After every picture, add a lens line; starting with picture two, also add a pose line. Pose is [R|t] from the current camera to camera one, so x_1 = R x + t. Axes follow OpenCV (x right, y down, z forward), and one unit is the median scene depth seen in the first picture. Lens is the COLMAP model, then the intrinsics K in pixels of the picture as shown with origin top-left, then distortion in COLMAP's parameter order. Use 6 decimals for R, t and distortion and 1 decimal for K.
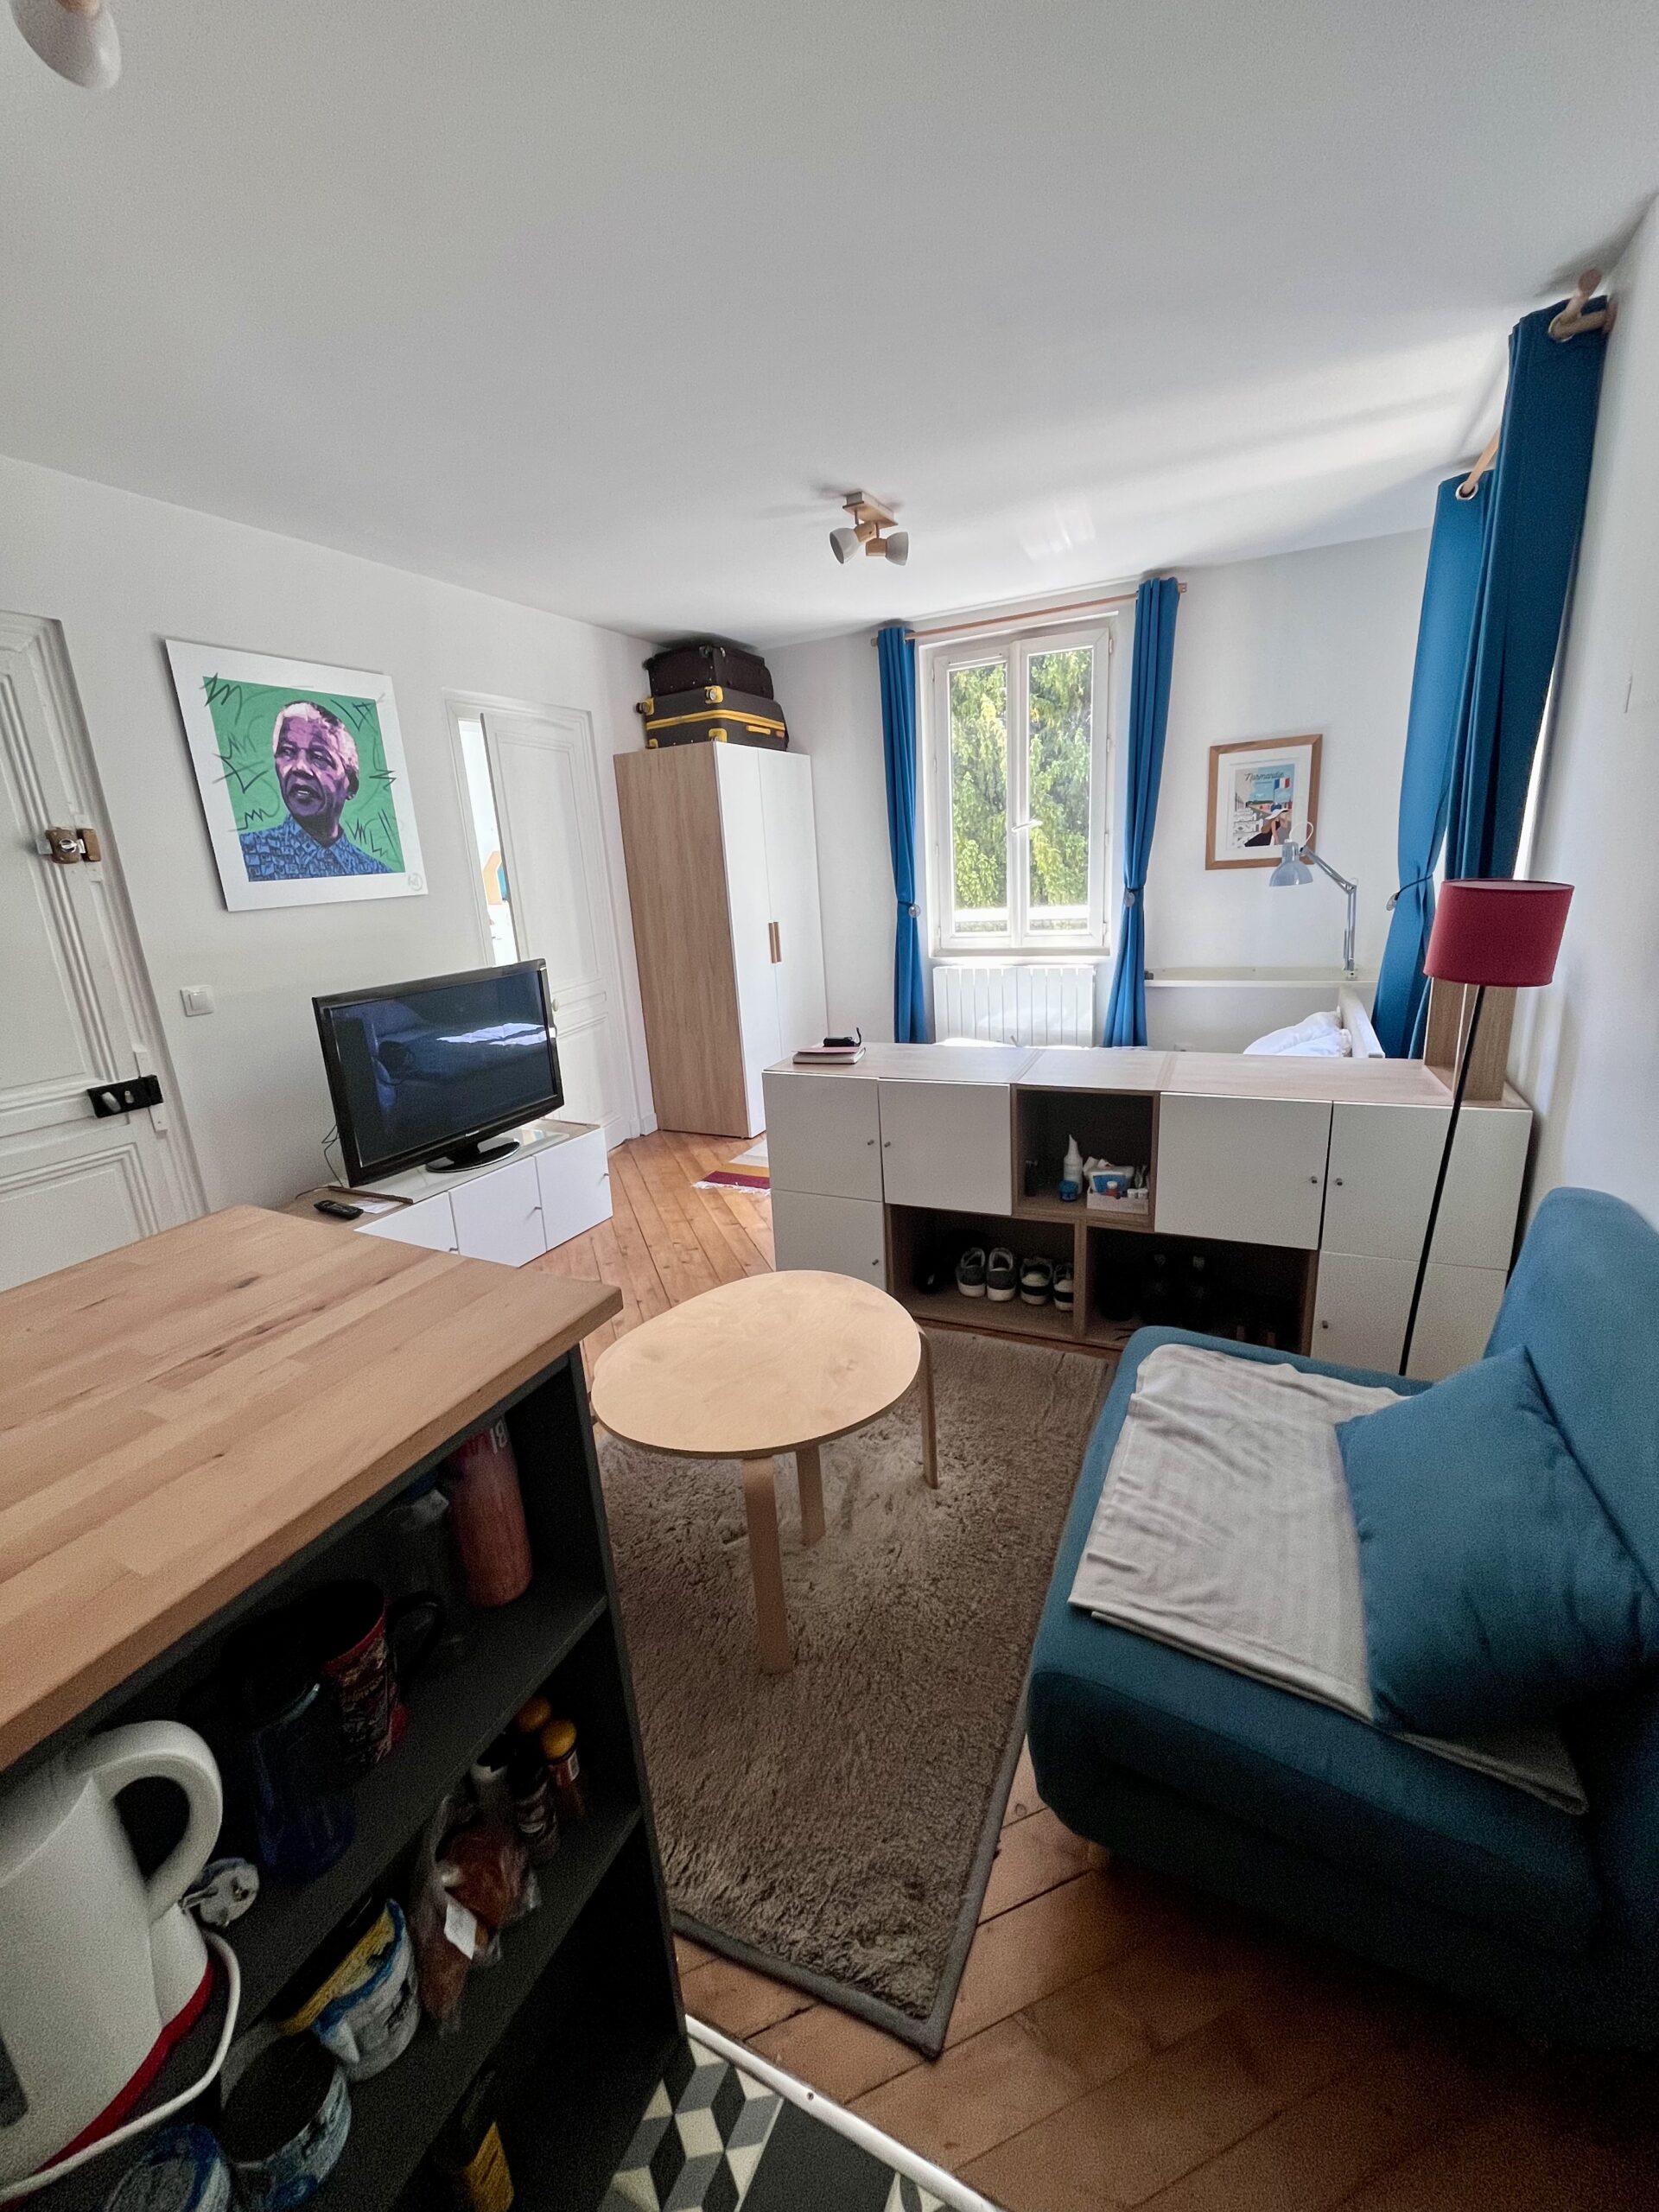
lens RADIAL K [[896.0, 0, 828.2], [0, 896.0, 1098.6], [0, 0, 1]] dist [0.002753, -0.000274]
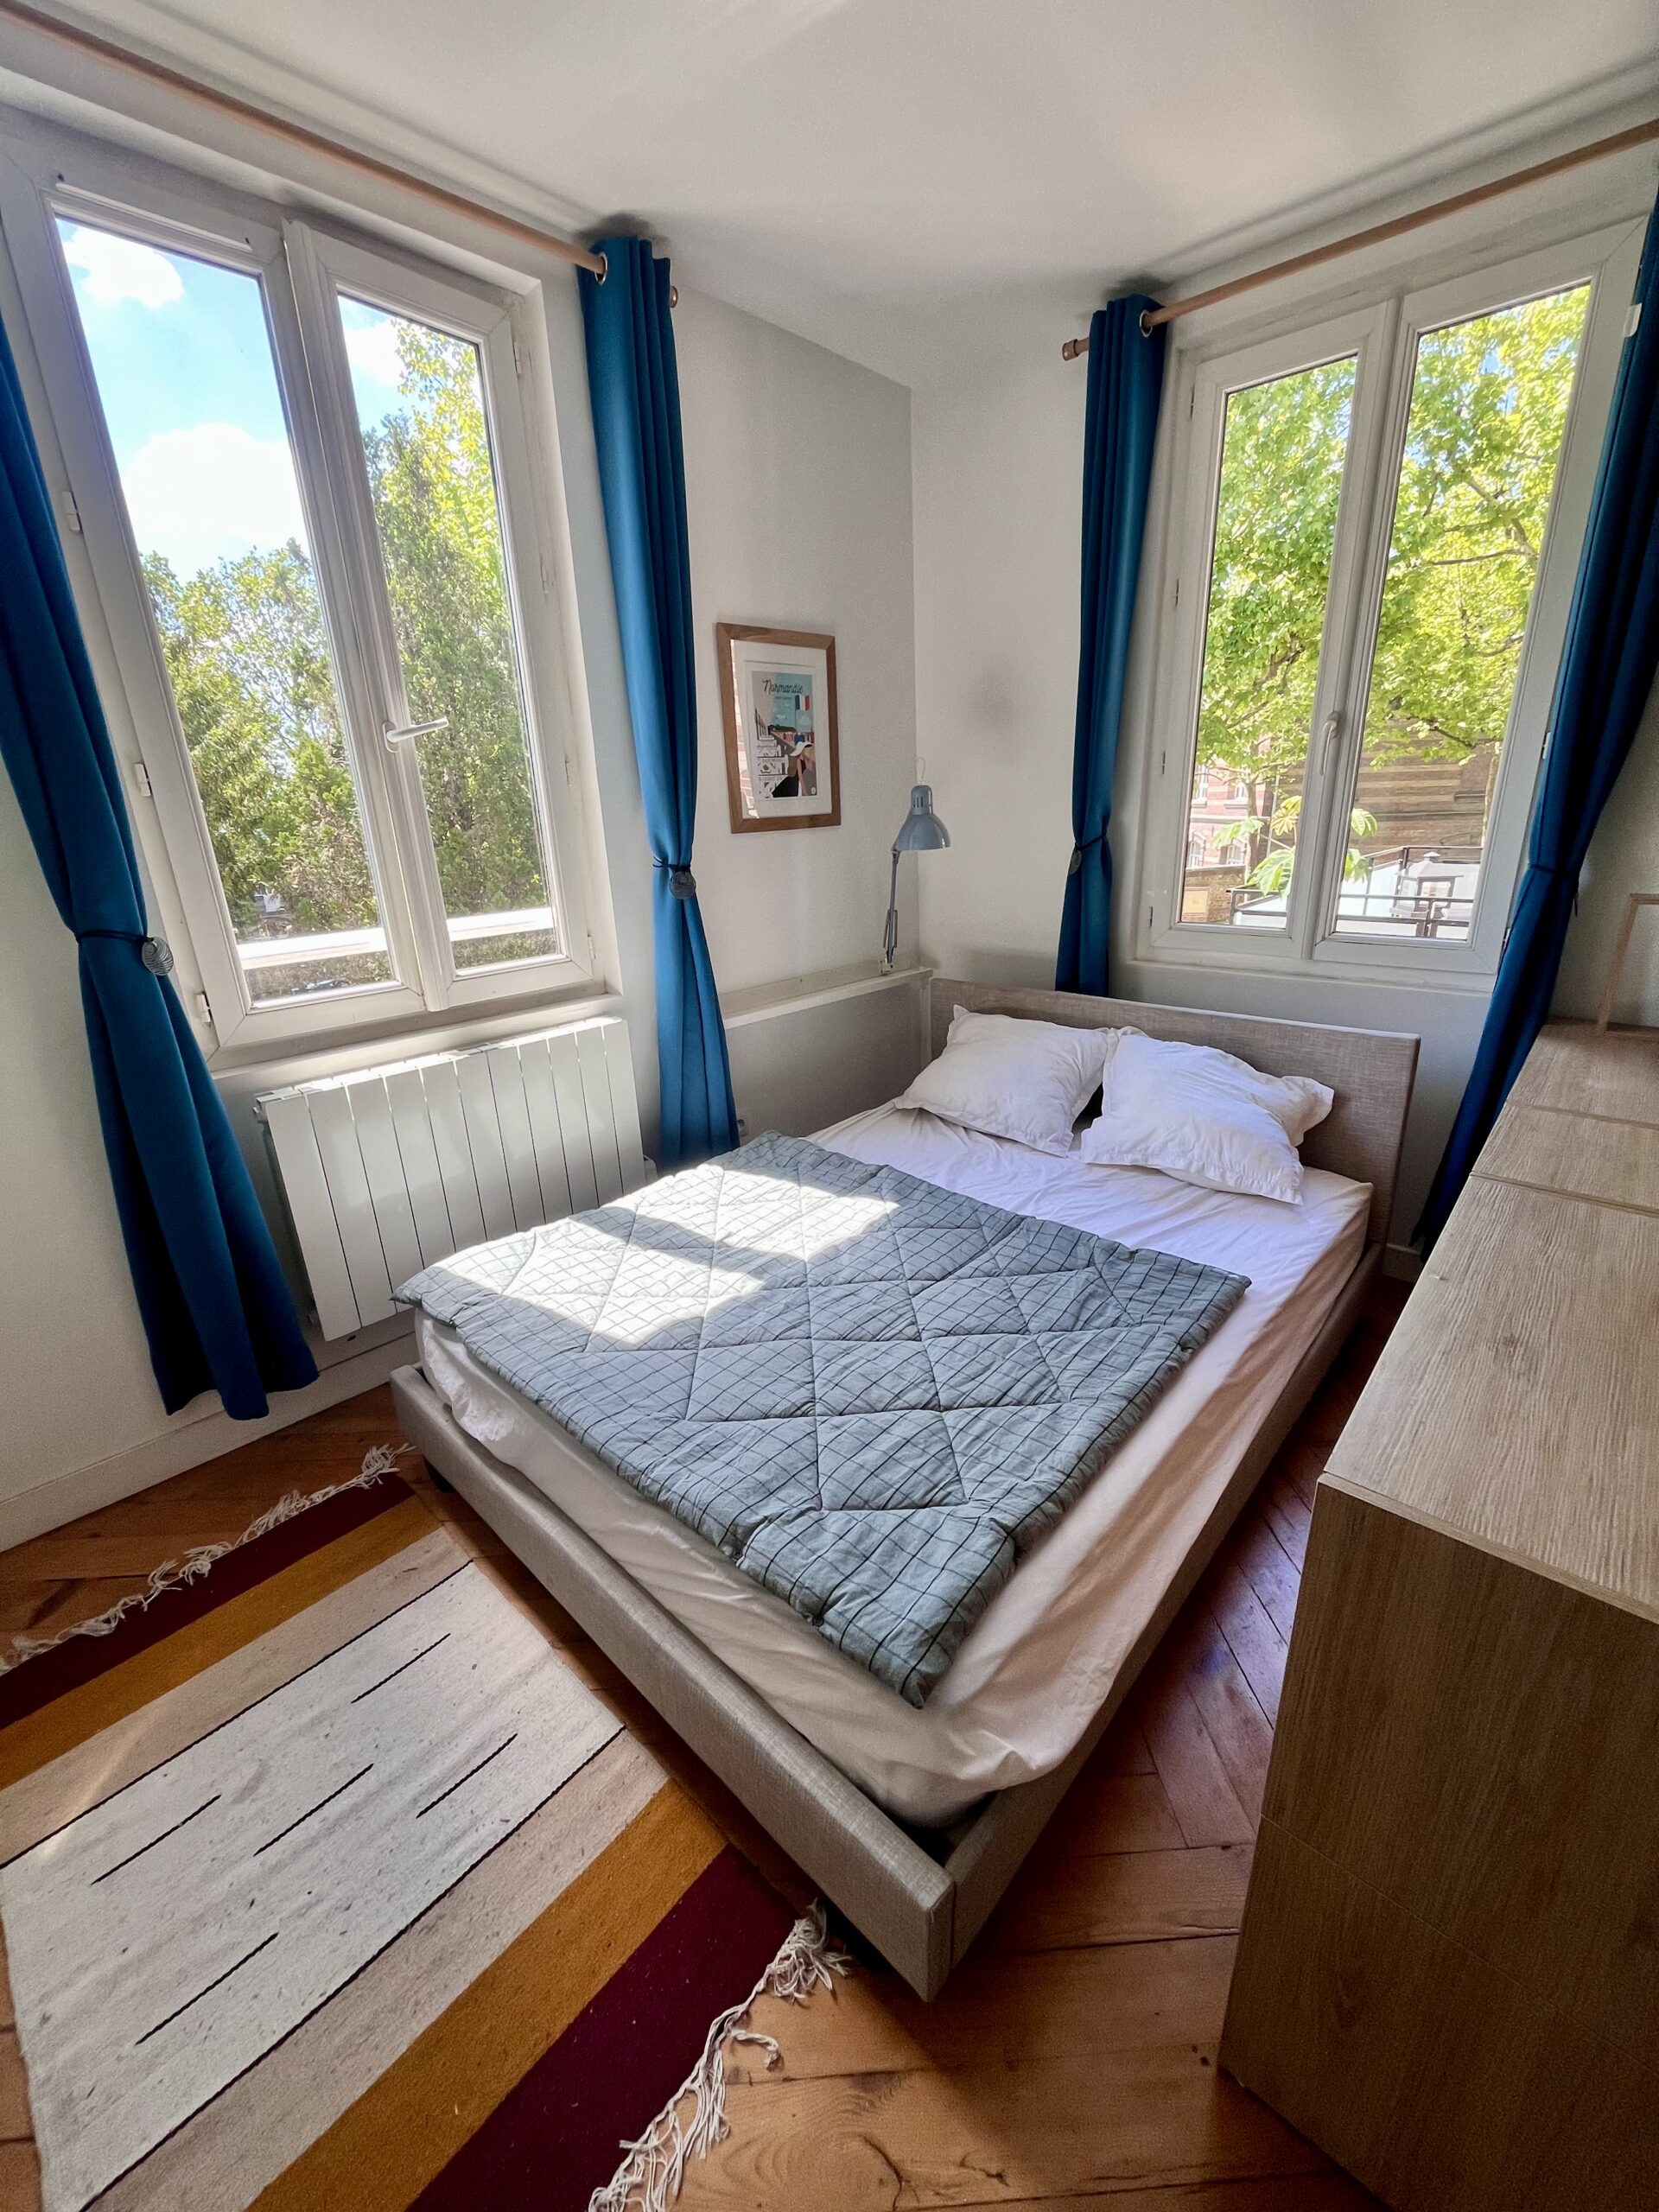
lens RADIAL K [[896.0, 0, 828.2], [0, 896.0, 1098.6], [0, 0, 1]] dist [0.002753, -0.000274]
pose [[0.296568, -0.255428, 0.920220, -0.180943], [0.266786, 0.947366, 0.176983, -0.180289], [-0.916991, 0.193015, 0.349103, 0.789246]]
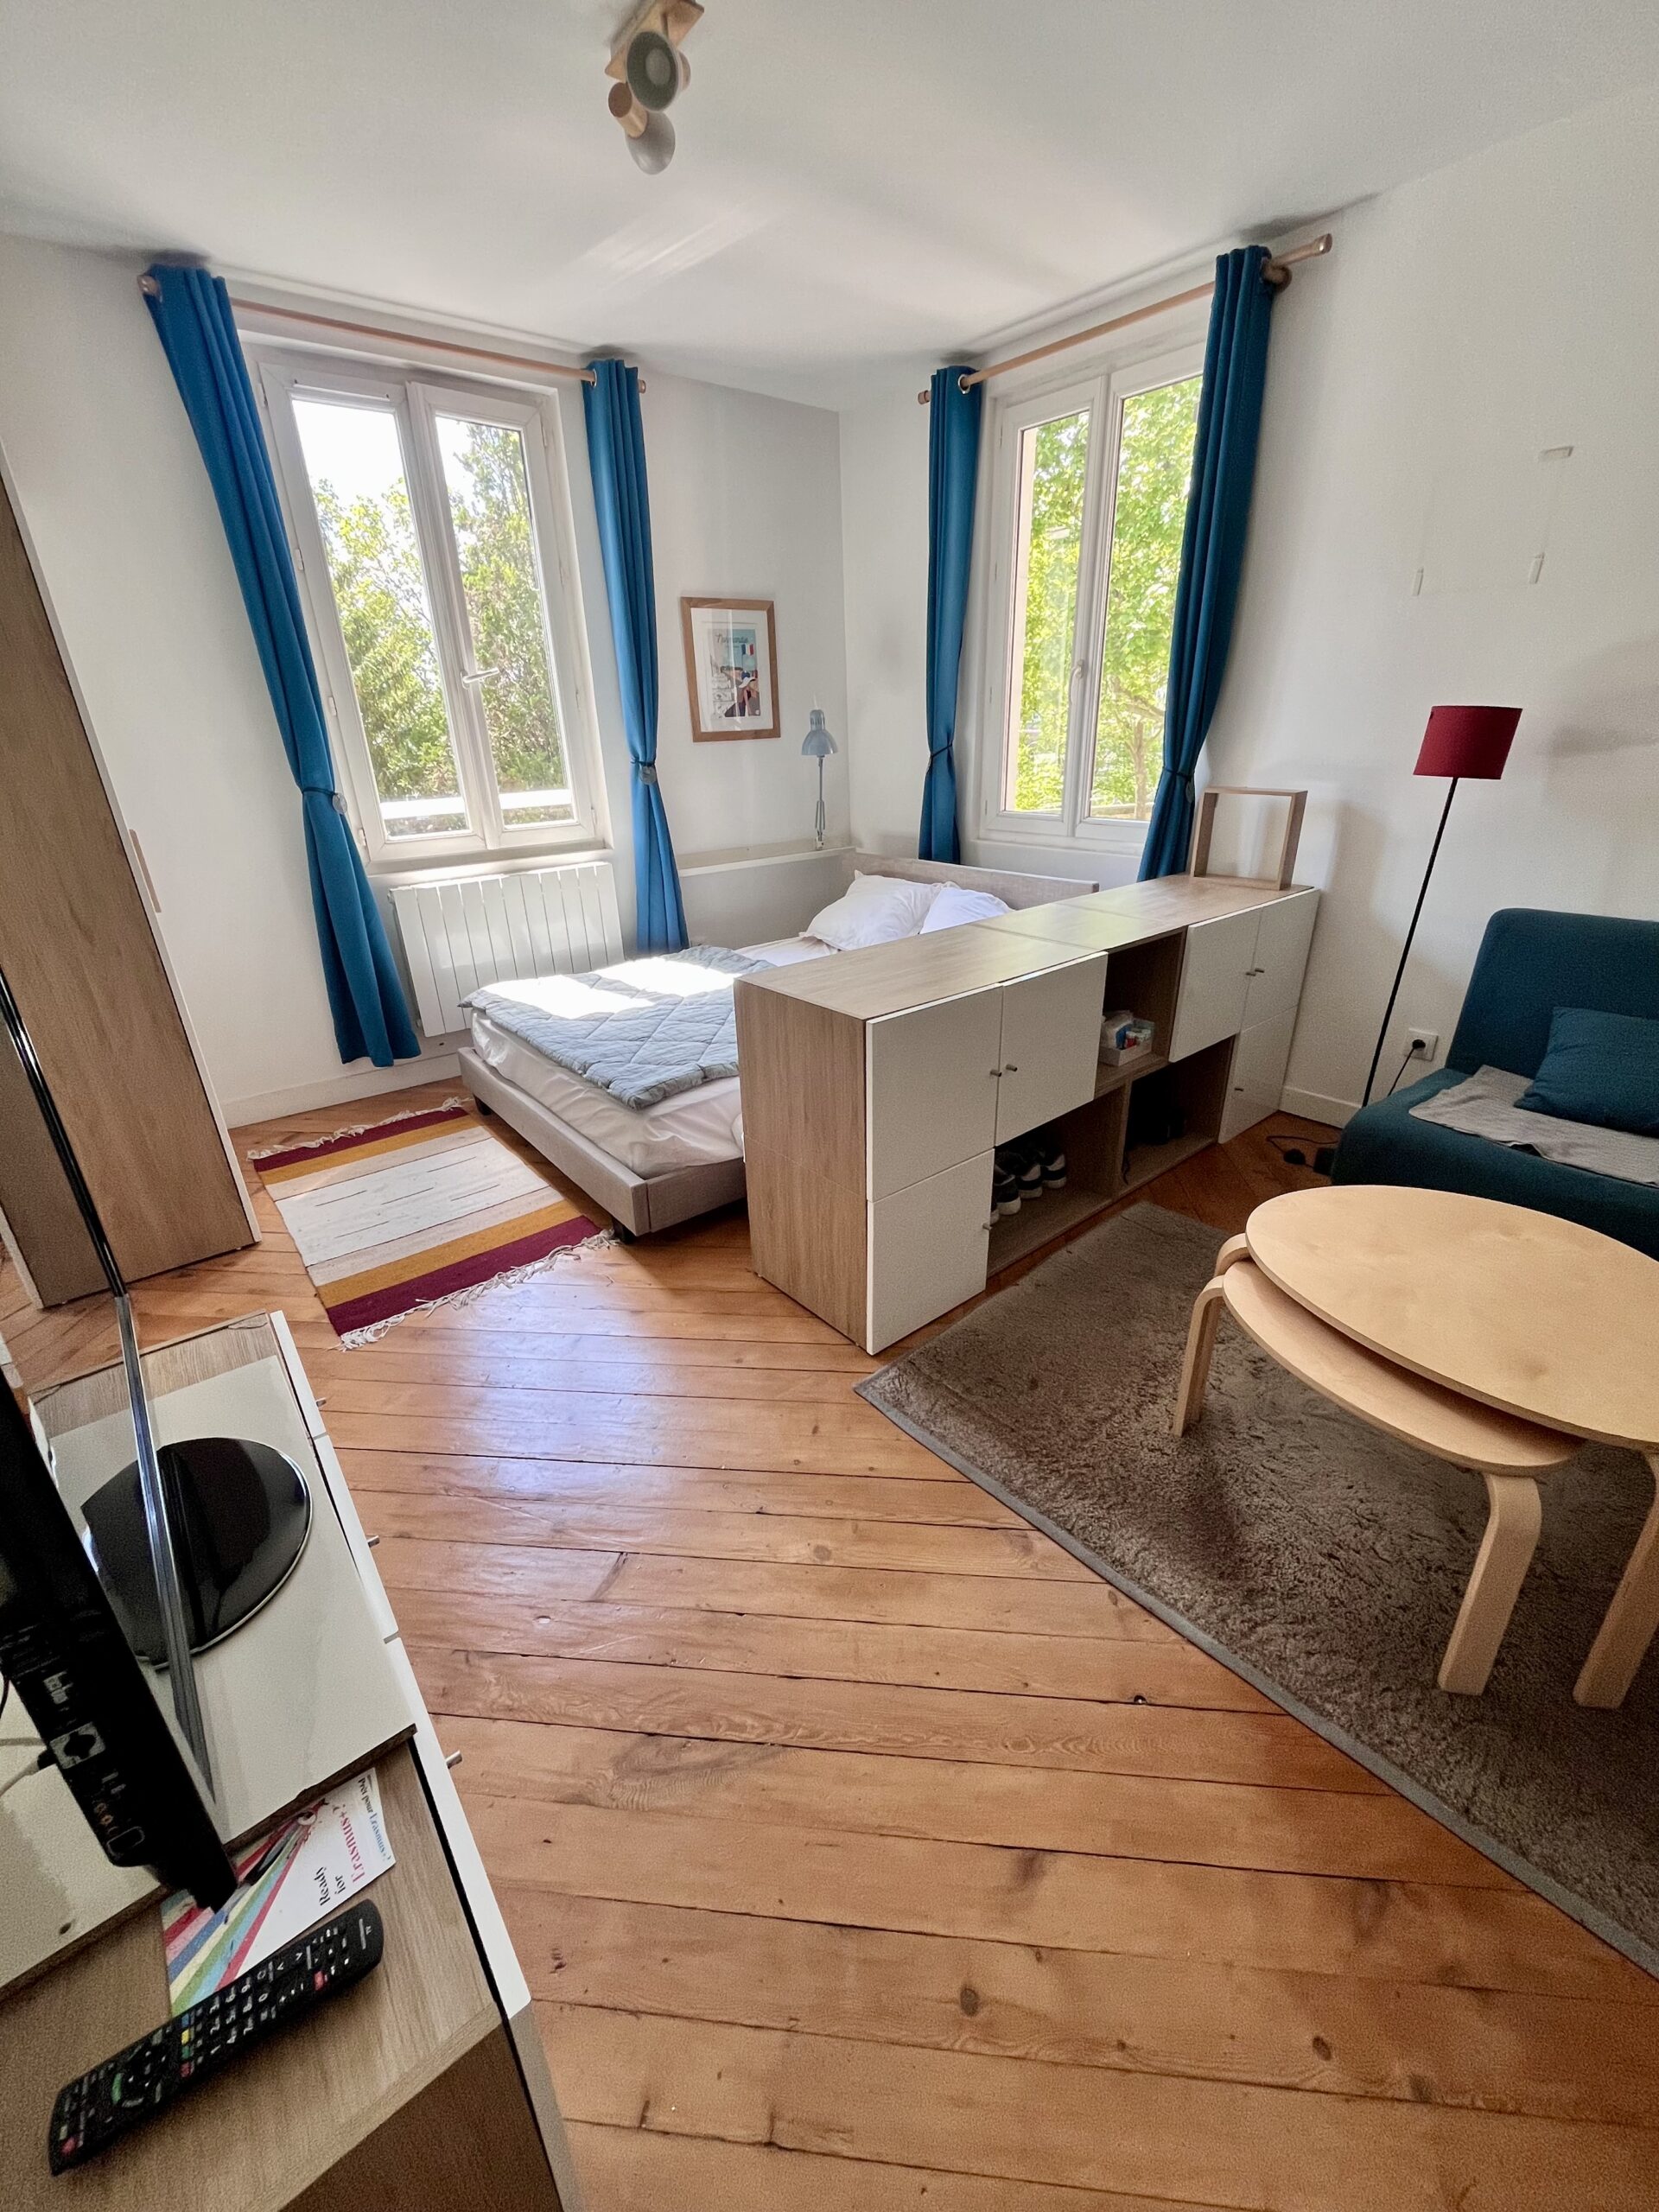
lens RADIAL K [[896.0, 0, 828.2], [0, 896.0, 1098.6], [0, 0, 1]] dist [0.002753, -0.000274]
pose [[0.426284, -0.308102, 0.850503, -0.424225], [0.239800, 0.945060, 0.222165, -0.085372], [-0.872226, 0.109245, 0.476747, 0.504553]]
